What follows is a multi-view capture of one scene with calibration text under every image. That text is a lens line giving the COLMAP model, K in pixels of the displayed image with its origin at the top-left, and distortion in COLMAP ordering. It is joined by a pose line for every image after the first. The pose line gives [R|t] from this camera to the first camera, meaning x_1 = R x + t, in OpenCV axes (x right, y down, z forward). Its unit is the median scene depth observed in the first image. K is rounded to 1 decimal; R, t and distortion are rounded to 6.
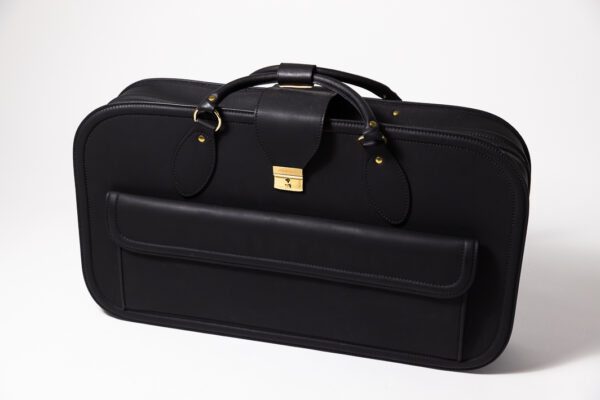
lens RADIAL K [[973.0, 0, 300.0], [0, 973.0, 200.0], [0, 0, 1]] dist [0.013099, 0.011286]
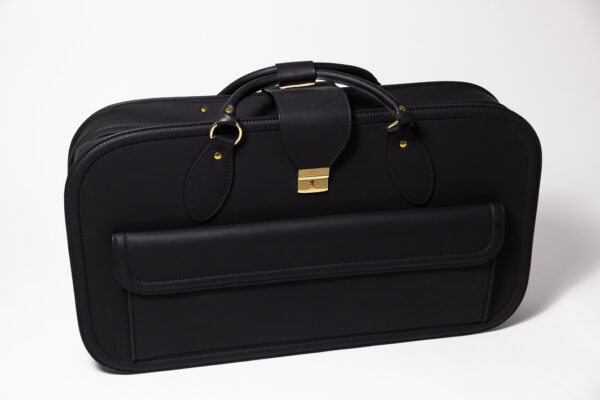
lens RADIAL K [[973.0, 0, 300.0], [0, 973.0, 200.0], [0, 0, 1]] dist [0.013099, 0.011286]
pose [[0.891066, -0.194340, 0.410163, -0.421225], [0.193121, 0.980149, 0.044856, -0.048460], [-0.410738, 0.039242, 0.910909, 0.127900]]
